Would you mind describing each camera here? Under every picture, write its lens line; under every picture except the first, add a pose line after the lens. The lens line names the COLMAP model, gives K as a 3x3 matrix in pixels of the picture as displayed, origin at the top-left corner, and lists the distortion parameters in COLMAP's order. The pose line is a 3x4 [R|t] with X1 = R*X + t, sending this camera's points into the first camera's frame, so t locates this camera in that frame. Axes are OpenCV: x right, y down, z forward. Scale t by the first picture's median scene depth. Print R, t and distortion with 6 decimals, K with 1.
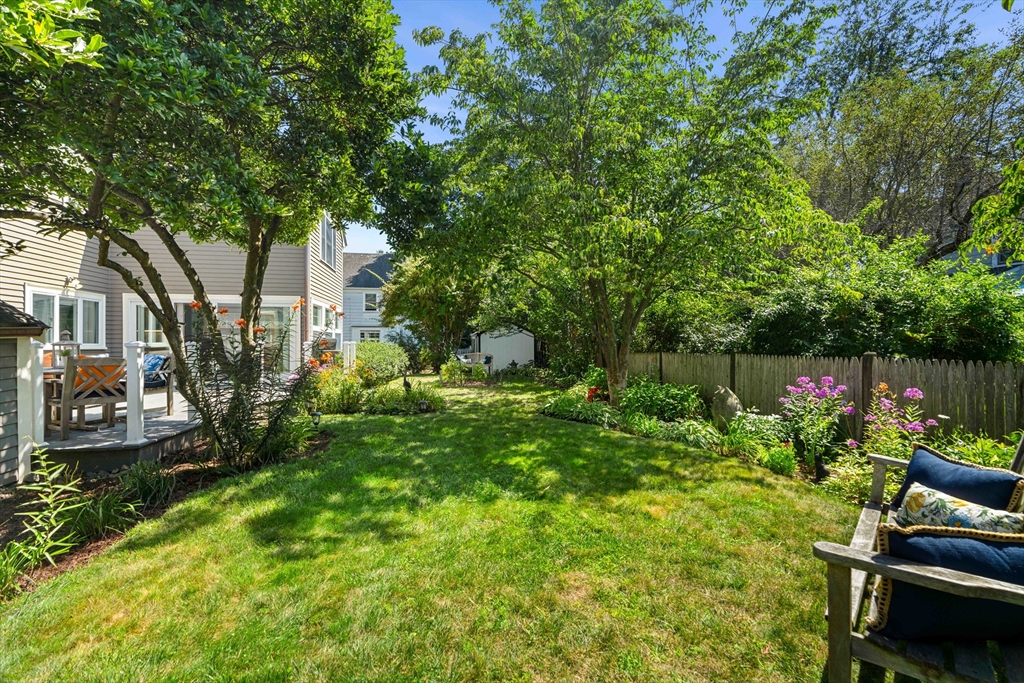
lens RADIAL K [[470.1, 0, 511.8], [0, 470.1, 344.8], [0, 0, 1]] dist [-0.003415, 0.000360]
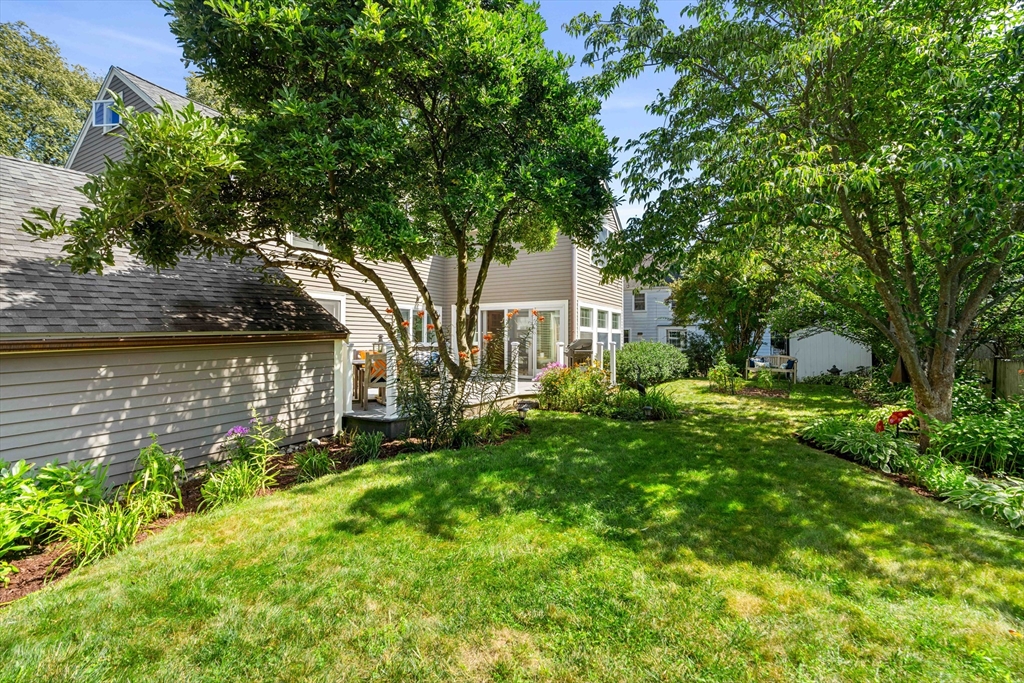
lens RADIAL K [[470.1, 0, 512.8], [0, 470.1, 336.7], [0, 0, 1]] dist [-0.003415, 0.000360]
pose [[0.760365, -0.003030, -0.649489, 0.433111], [-0.006253, 0.999909, -0.011986, -0.013028], [0.649466, 0.013175, 0.760277, 0.243391]]
